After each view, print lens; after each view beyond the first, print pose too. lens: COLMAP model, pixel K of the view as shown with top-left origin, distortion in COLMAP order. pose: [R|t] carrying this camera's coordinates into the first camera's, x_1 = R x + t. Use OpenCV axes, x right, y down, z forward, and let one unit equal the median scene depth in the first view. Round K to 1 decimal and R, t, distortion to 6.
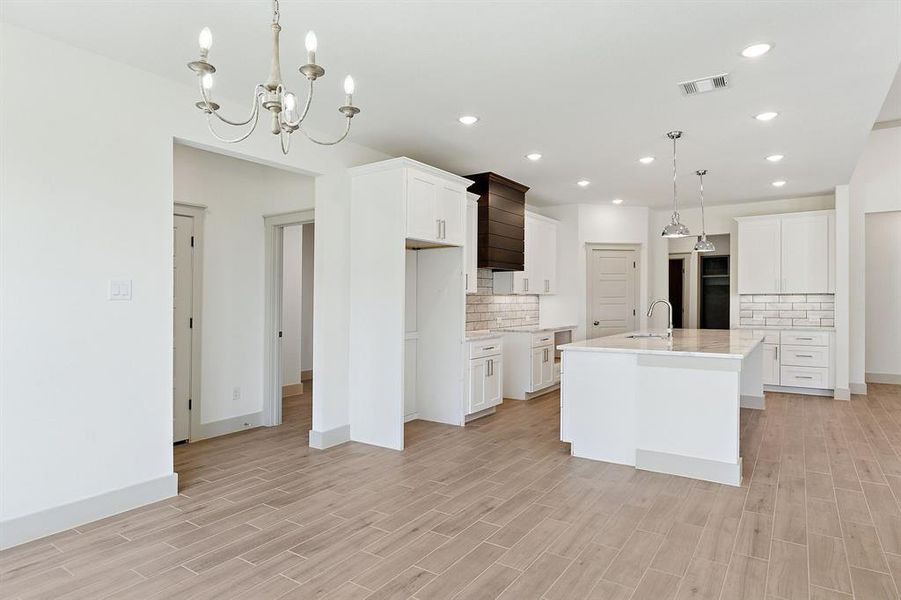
lens RADIAL K [[498.1, 0, 448.9], [0, 498.1, 298.1], [0, 0, 1]] dist [0.023360, -0.000246]
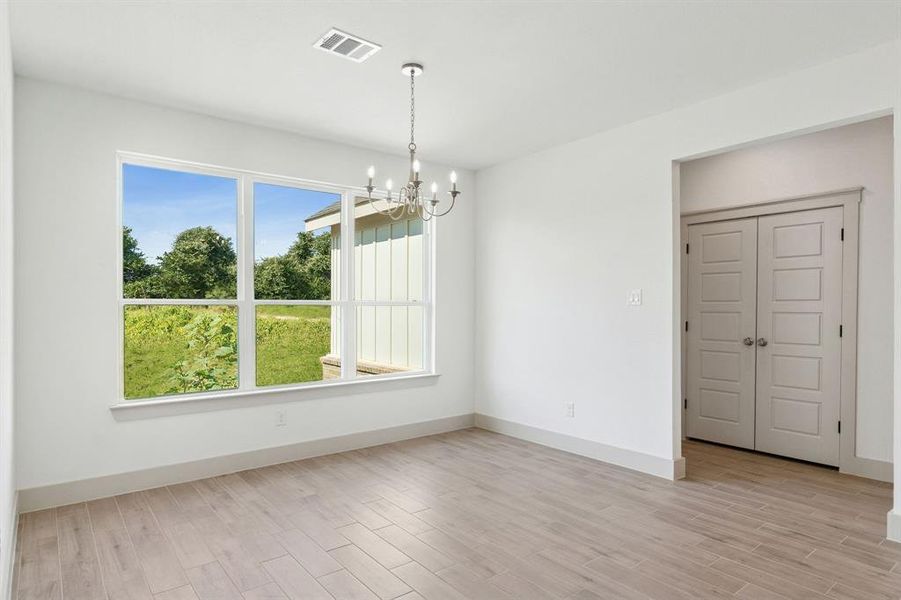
lens RADIAL K [[523.3, 0, 468.1], [0, 523.3, 303.6], [0, 0, 1]] dist [0.005638, 0.001212]
pose [[-0.261151, 0.001998, -0.965296, 0.693582], [0.011668, 0.999931, -0.001087, -0.006190], [0.965228, -0.011547, -0.261156, 0.853392]]
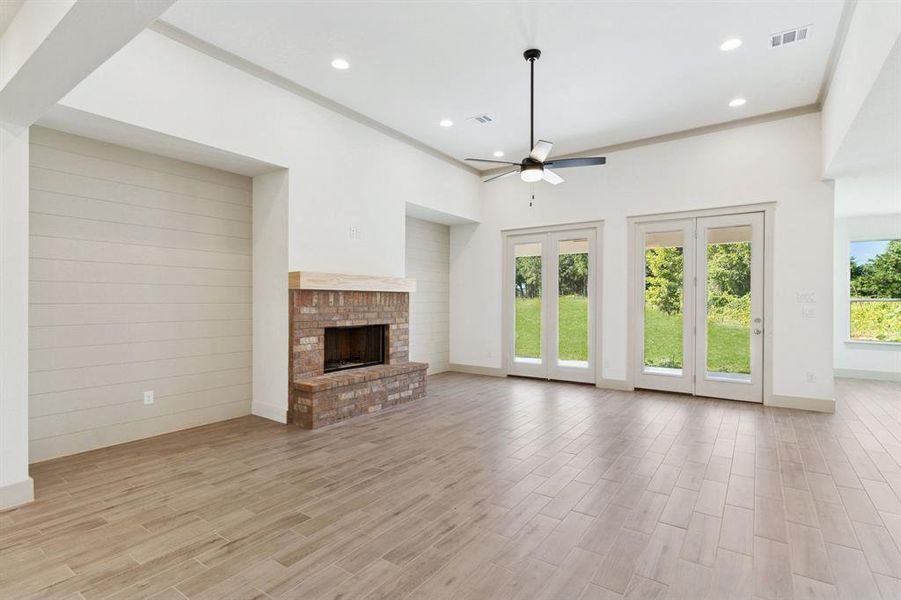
lens RADIAL K [[434.6, 0, 452.5], [0, 434.6, 305.0], [0, 0, 1]] dist [0.003747, -0.000525]
pose [[-0.999954, 0.002834, -0.009157, 1.896460], [0.002830, 0.999996, 0.000472, -0.001199], [0.009158, 0.000446, -0.999958, 2.100979]]
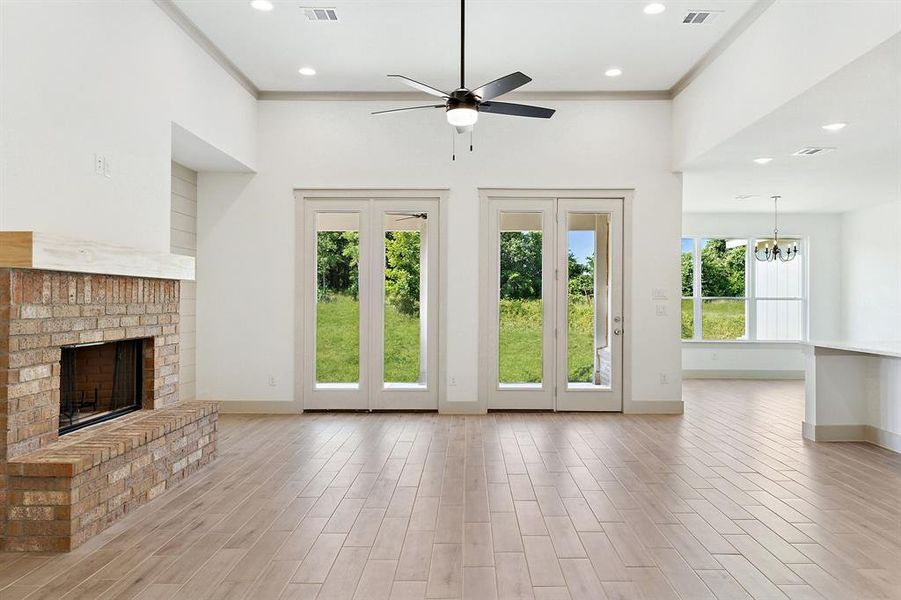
lens RADIAL K [[620.6, 0, 464.4], [0, 620.6, 300.0], [0, 0, 1]] dist [-0.000214, 0.000232]
pose [[-0.819355, 0.000296, -0.573287, 2.359701], [0.004836, 0.999968, -0.006396, 0.006433], [0.573266, -0.008013, -0.819330, 1.888213]]
